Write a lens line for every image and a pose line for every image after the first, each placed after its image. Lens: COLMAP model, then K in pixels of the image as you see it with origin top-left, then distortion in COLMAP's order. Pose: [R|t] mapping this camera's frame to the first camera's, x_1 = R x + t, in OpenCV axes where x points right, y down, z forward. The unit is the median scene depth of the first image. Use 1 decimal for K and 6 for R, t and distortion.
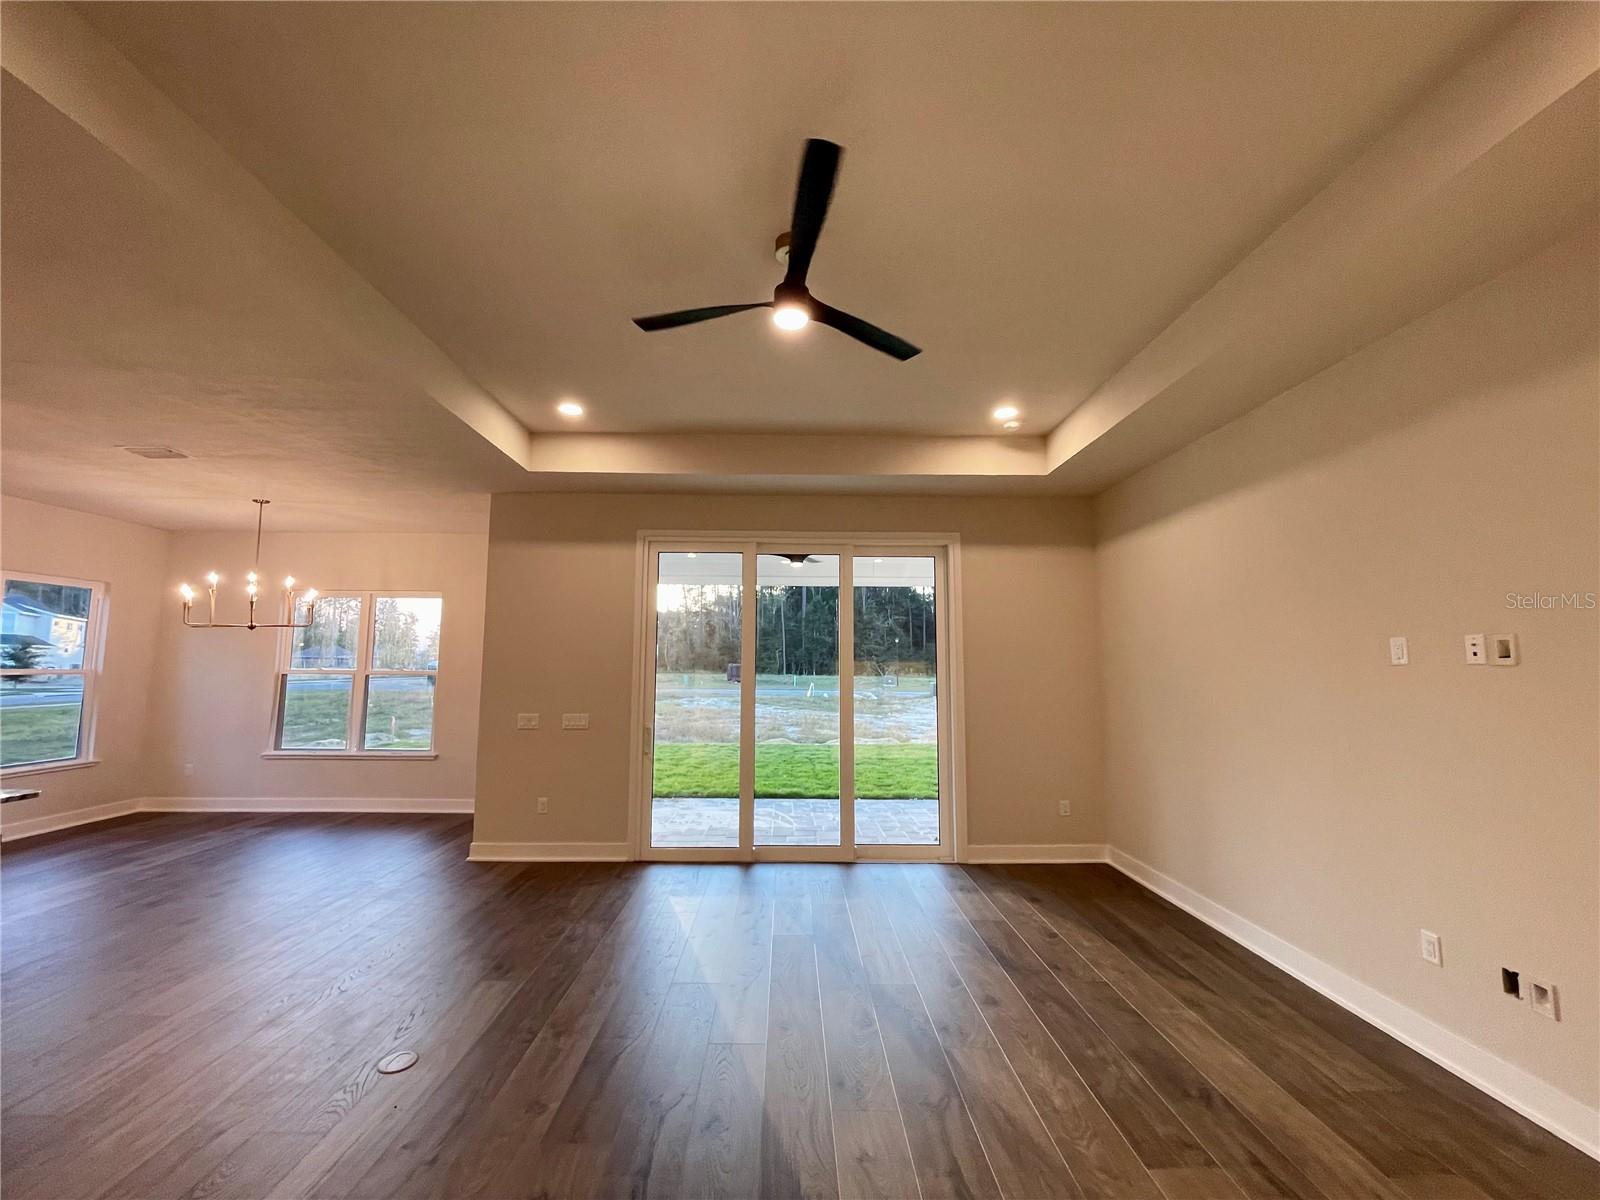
lens RADIAL K [[642.8, 0, 794.8], [0, 642.8, 612.2], [0, 0, 1]] dist [-0.012245, 0.000245]
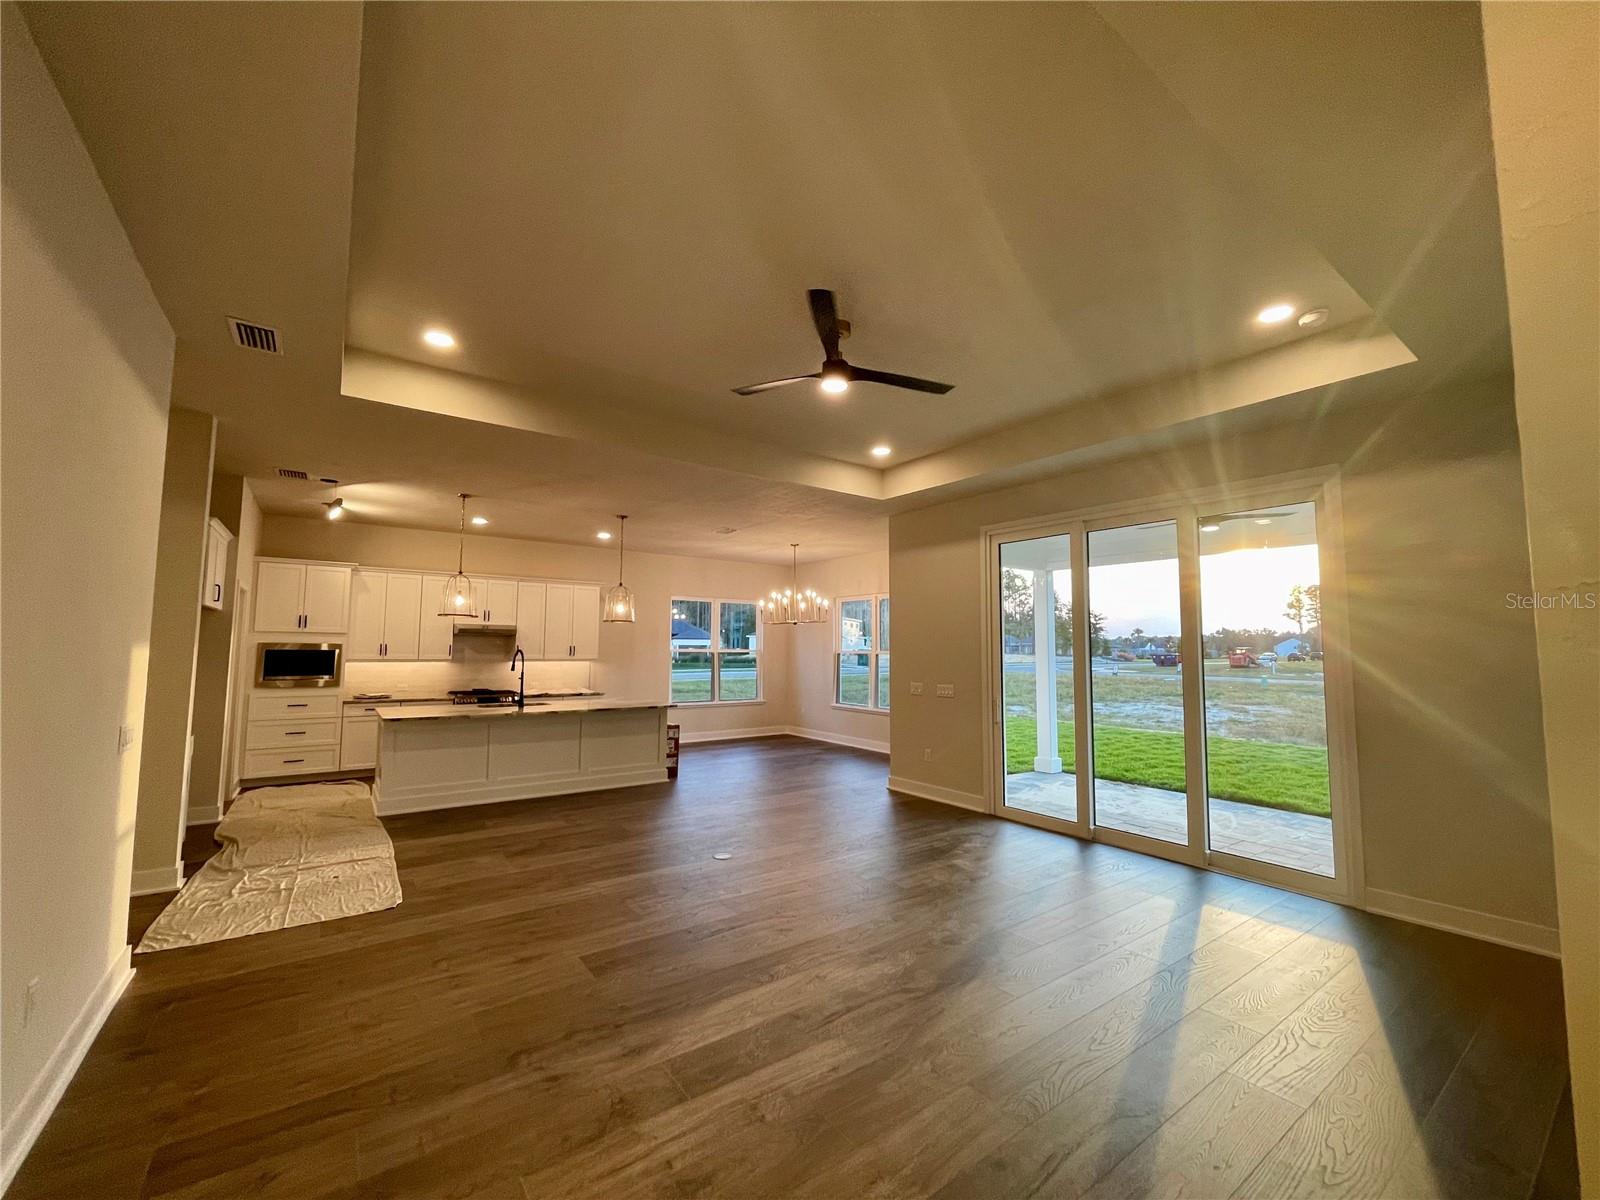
lens RADIAL K [[642.8, 0, 791.0], [0, 642.8, 609.4], [0, 0, 1]] dist [-0.012245, 0.000245]
pose [[0.571293, -0.050742, -0.819176, 0.496464], [0.065193, 0.997739, -0.016337, 0.015085], [0.818153, -0.044071, 0.573310, 0.056196]]
